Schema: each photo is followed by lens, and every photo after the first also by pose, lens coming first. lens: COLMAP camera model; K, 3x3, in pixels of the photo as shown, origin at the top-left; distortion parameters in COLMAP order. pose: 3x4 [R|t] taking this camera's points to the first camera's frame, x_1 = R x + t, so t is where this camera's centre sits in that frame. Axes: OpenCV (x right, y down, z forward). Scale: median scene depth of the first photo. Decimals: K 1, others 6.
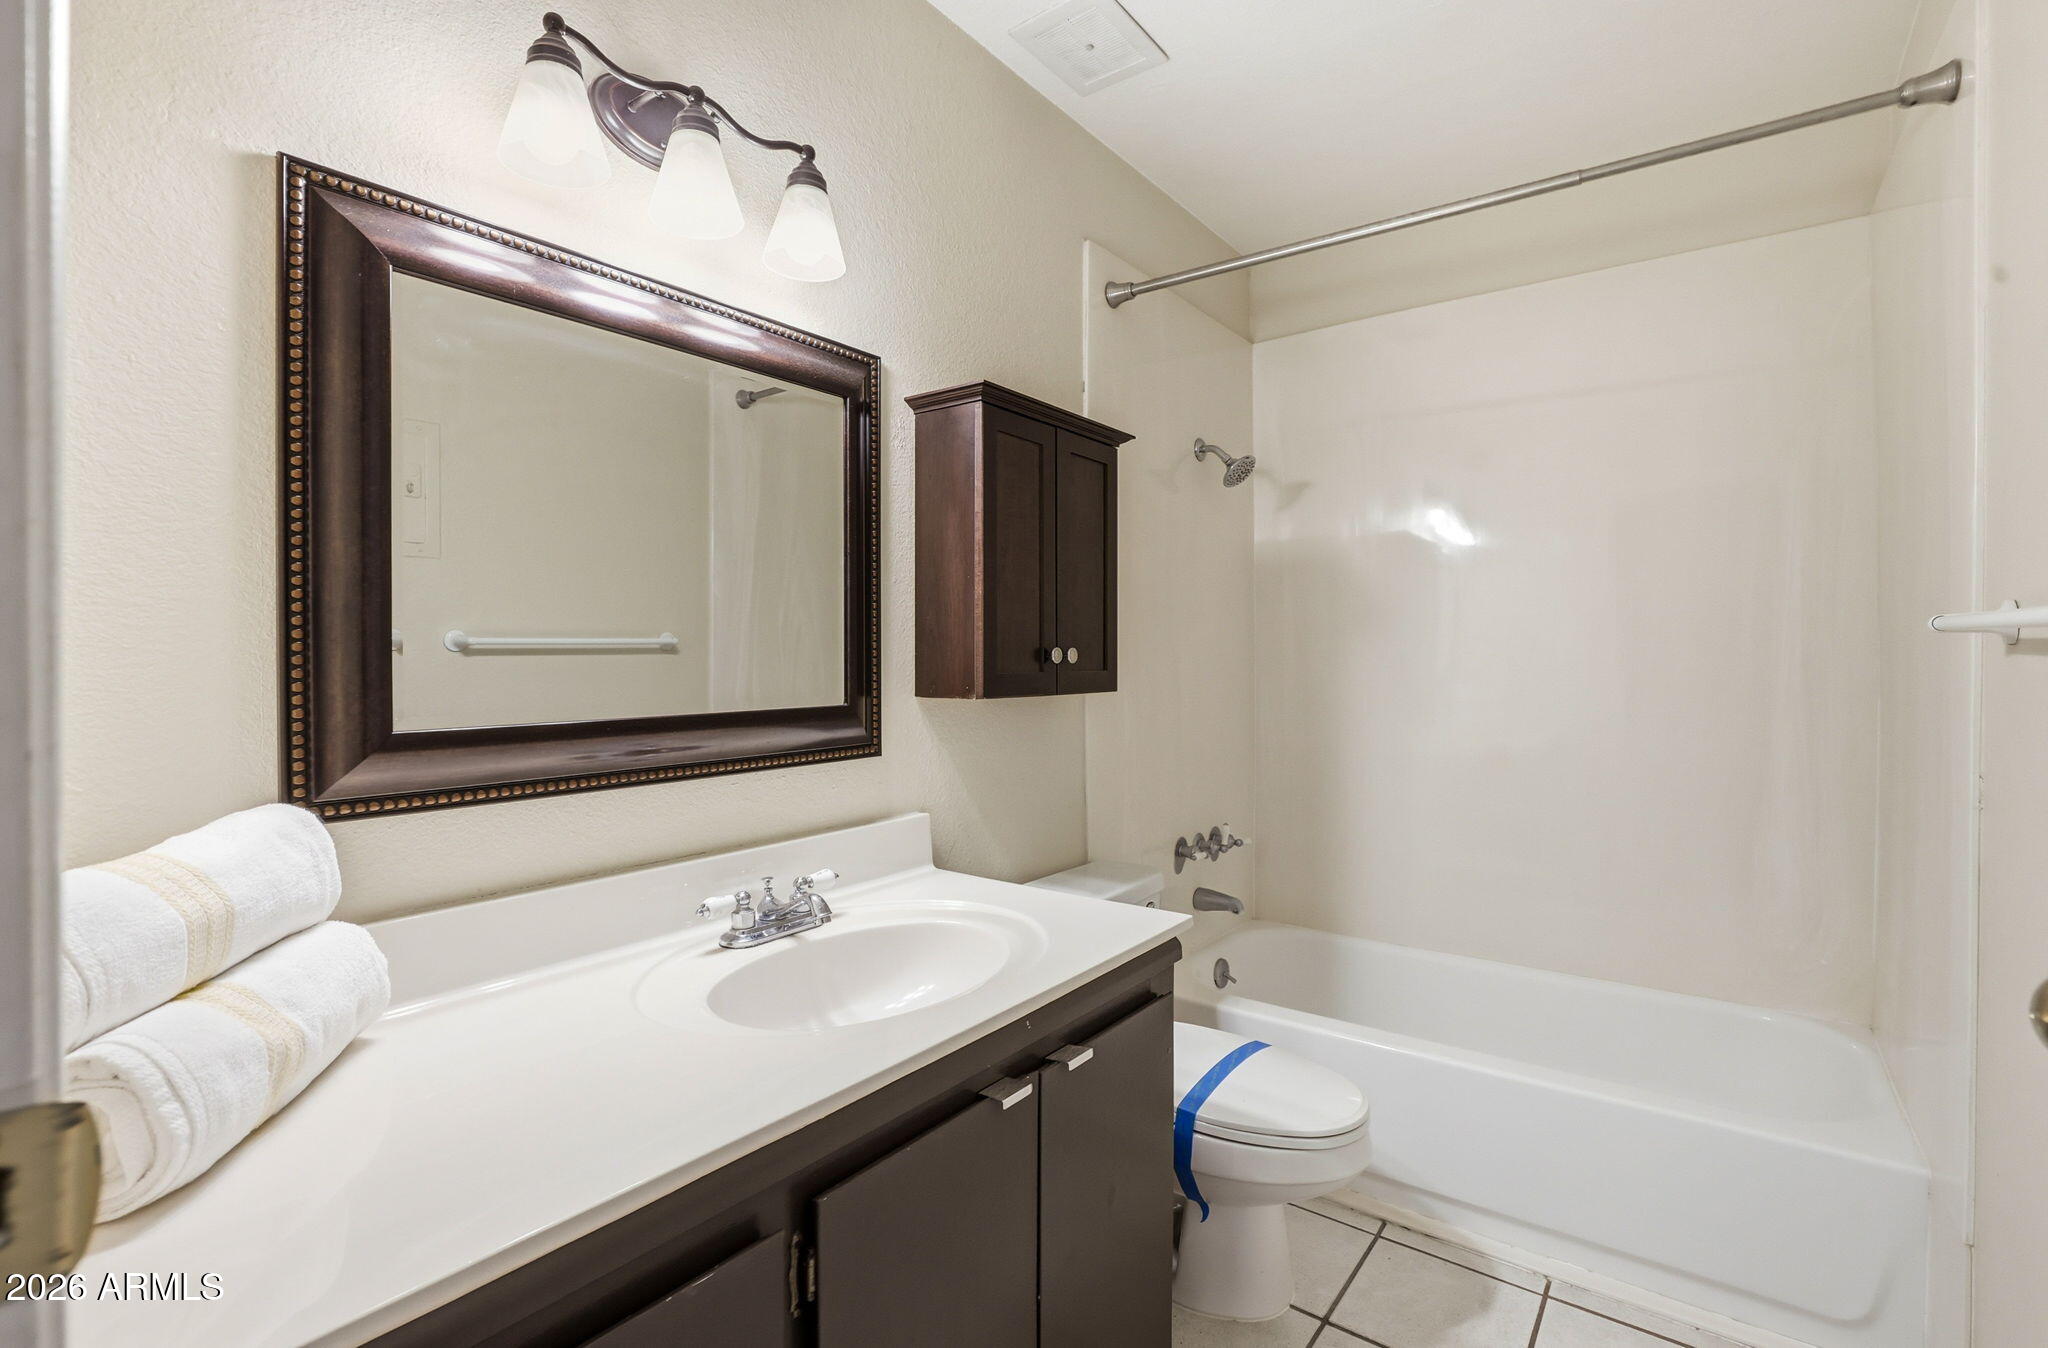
lens RADIAL K [[951.1, 0, 1031.6], [0, 951.1, 660.1], [0, 0, 1]] dist [-0.018252, 0.000456]
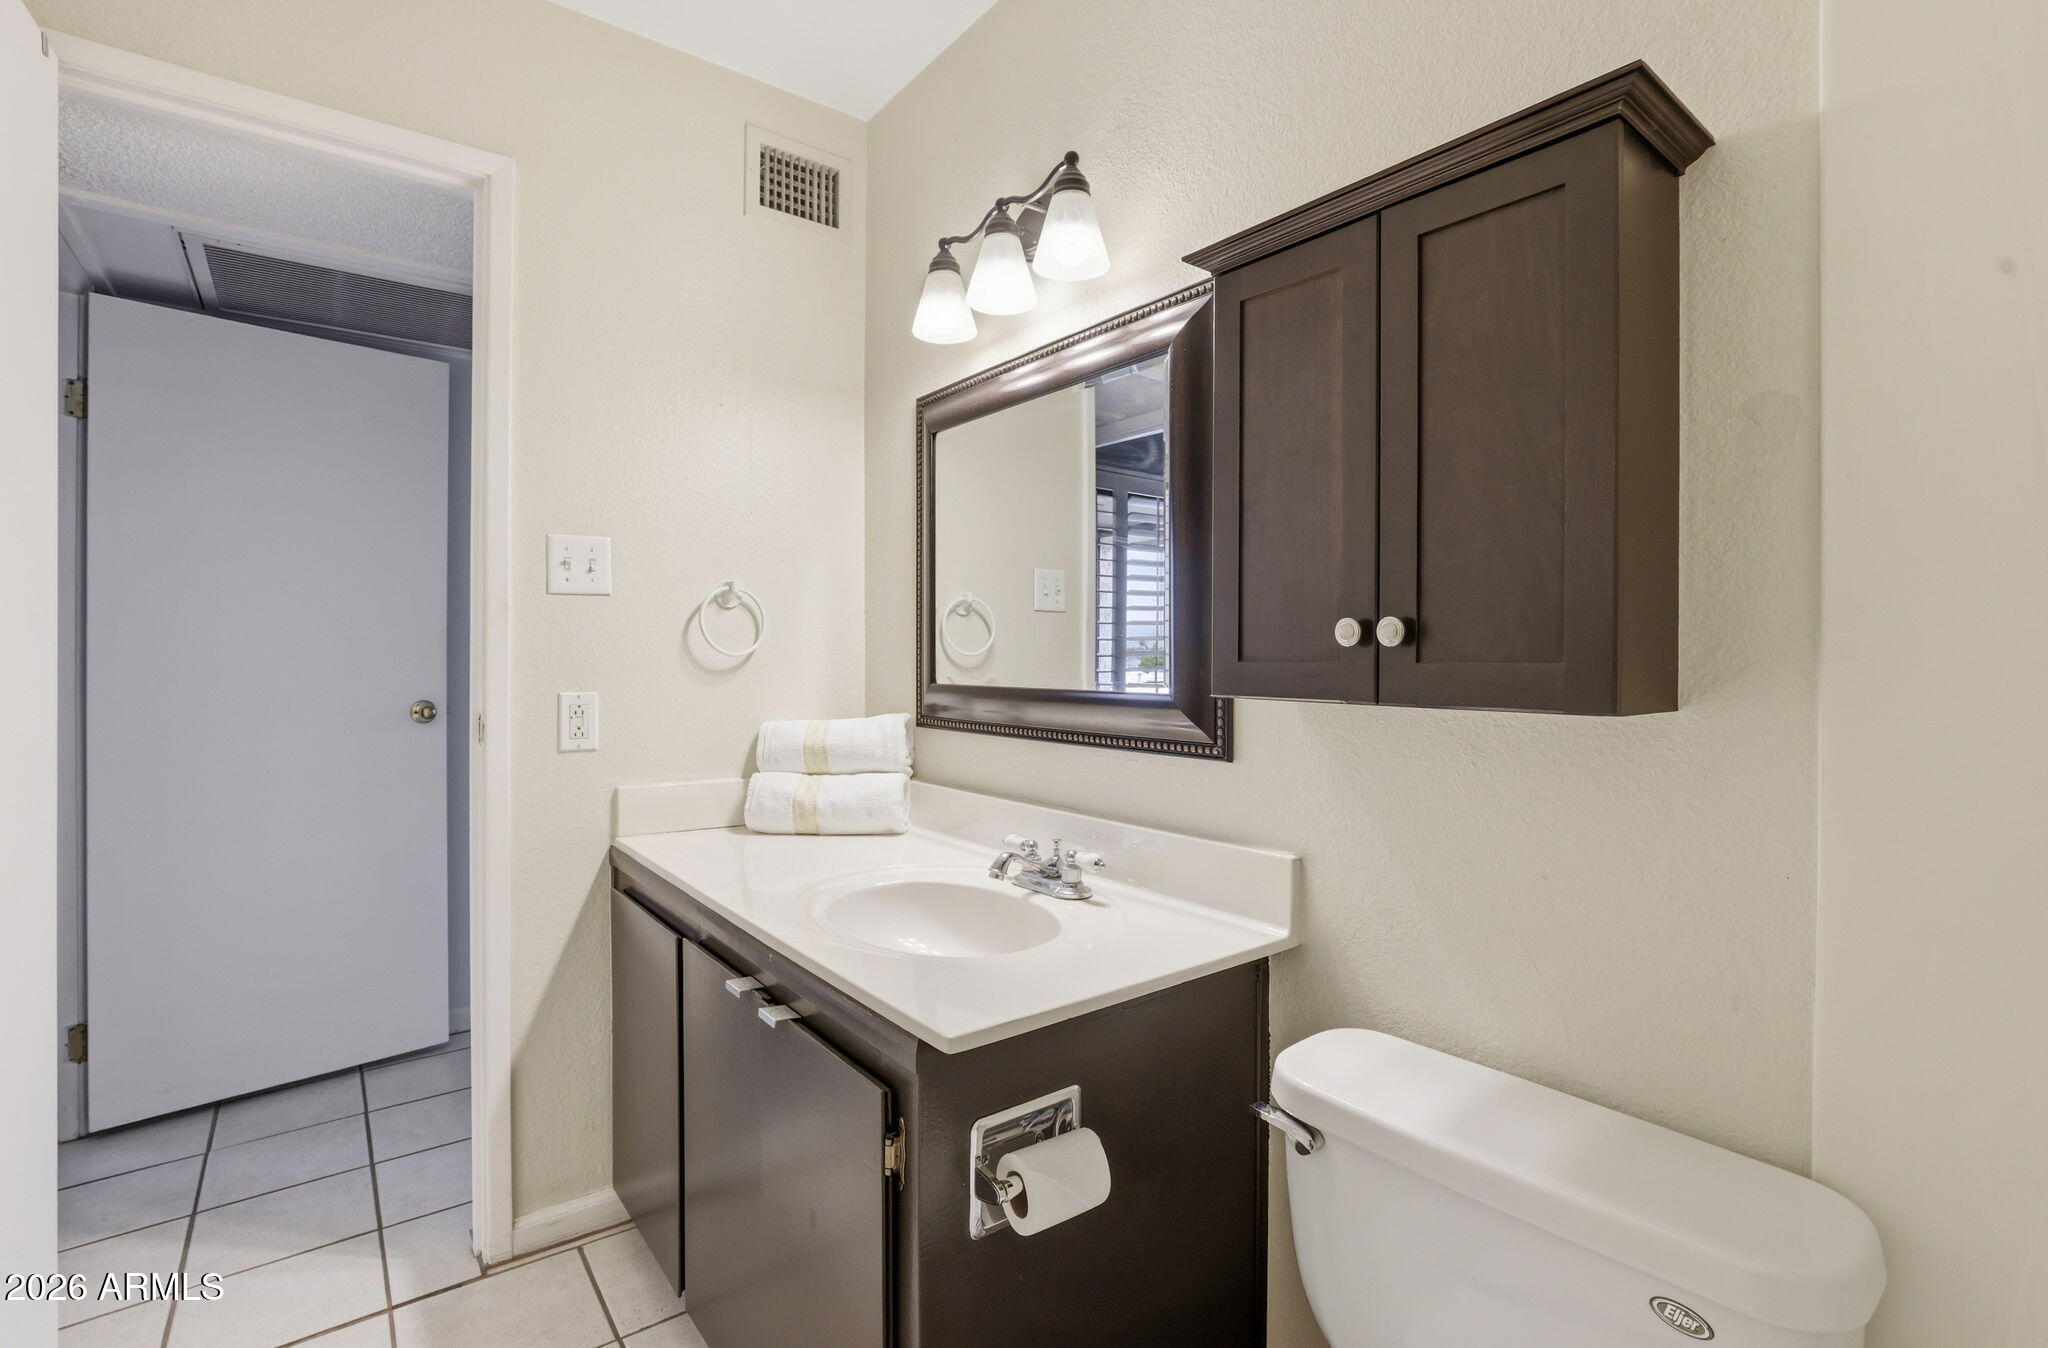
lens RADIAL K [[951.1, 0, 1031.6], [0, 951.1, 660.1], [0, 0, 1]] dist [-0.018252, 0.000456]
pose [[-0.269347, 0.009930, -0.962992, 0.762941], [-0.003543, 0.999930, 0.011302, 0.007161], [0.963037, 0.006456, -0.269293, 1.213988]]
